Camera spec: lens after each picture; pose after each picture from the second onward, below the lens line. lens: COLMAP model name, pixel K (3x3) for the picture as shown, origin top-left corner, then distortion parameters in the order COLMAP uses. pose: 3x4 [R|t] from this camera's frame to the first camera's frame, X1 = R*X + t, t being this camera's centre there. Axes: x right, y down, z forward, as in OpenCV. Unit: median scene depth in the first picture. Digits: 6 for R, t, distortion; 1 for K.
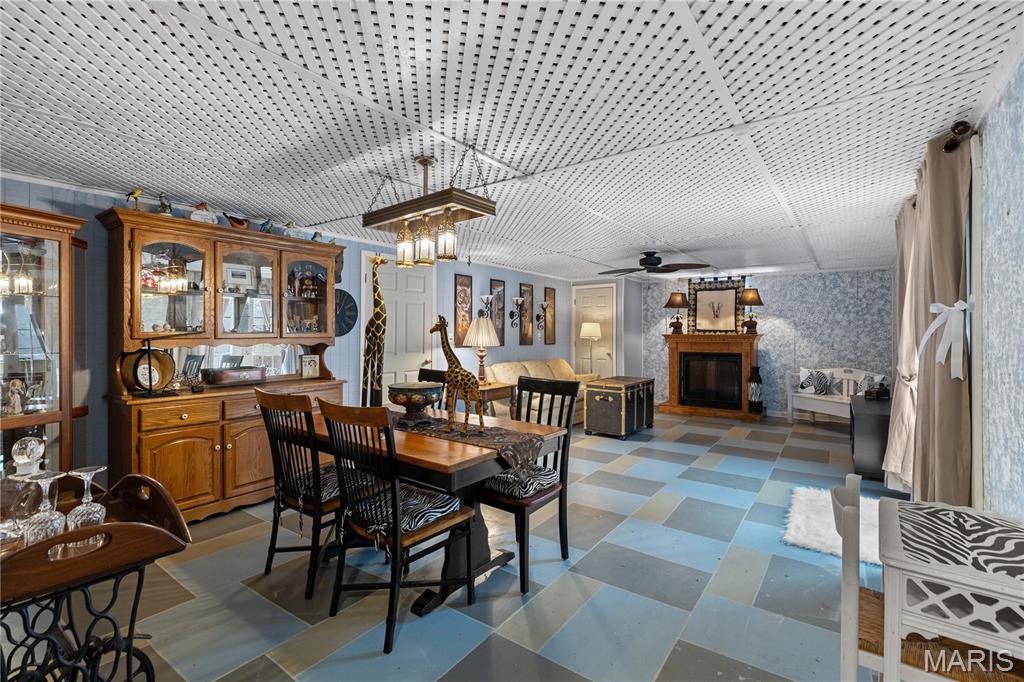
lens RADIAL K [[470.1, 0, 512.0], [0, 470.1, 341.0], [0, 0, 1]] dist [0.000206, -0.000082]
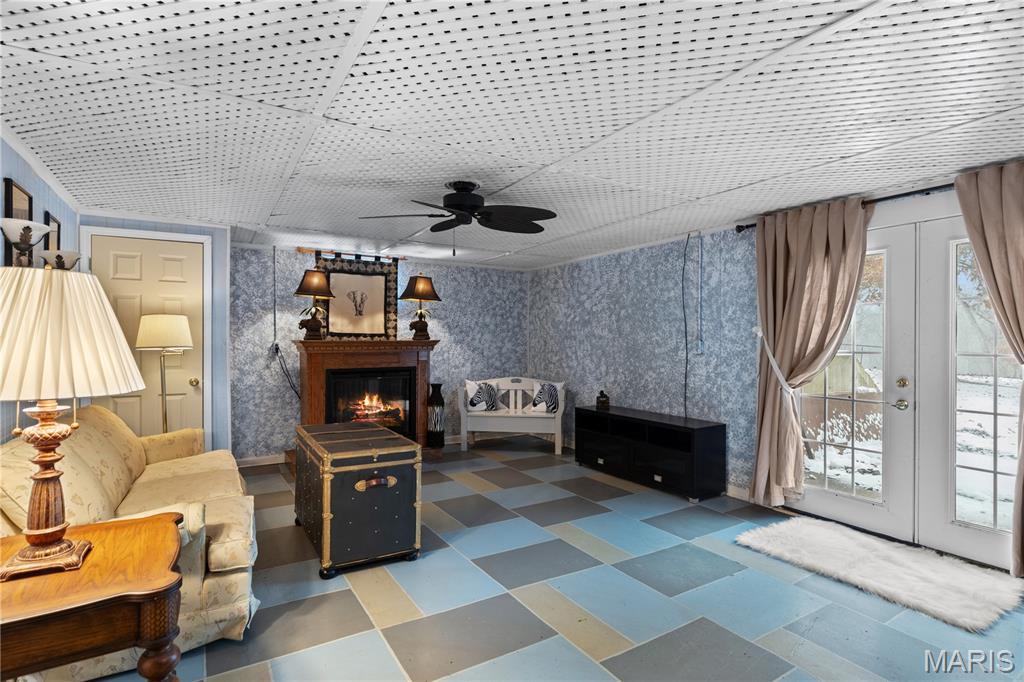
lens RADIAL K [[514.4, 0, 512.0], [0, 514.4, 341.0], [0, 0, 1]] dist [0.000220, 0.000279]
pose [[0.378292, -0.006763, 0.925662, -0.172212], [0.016099, 0.999870, 0.000726, -0.010622], [-0.925546, 0.014628, 0.378352, 0.559779]]
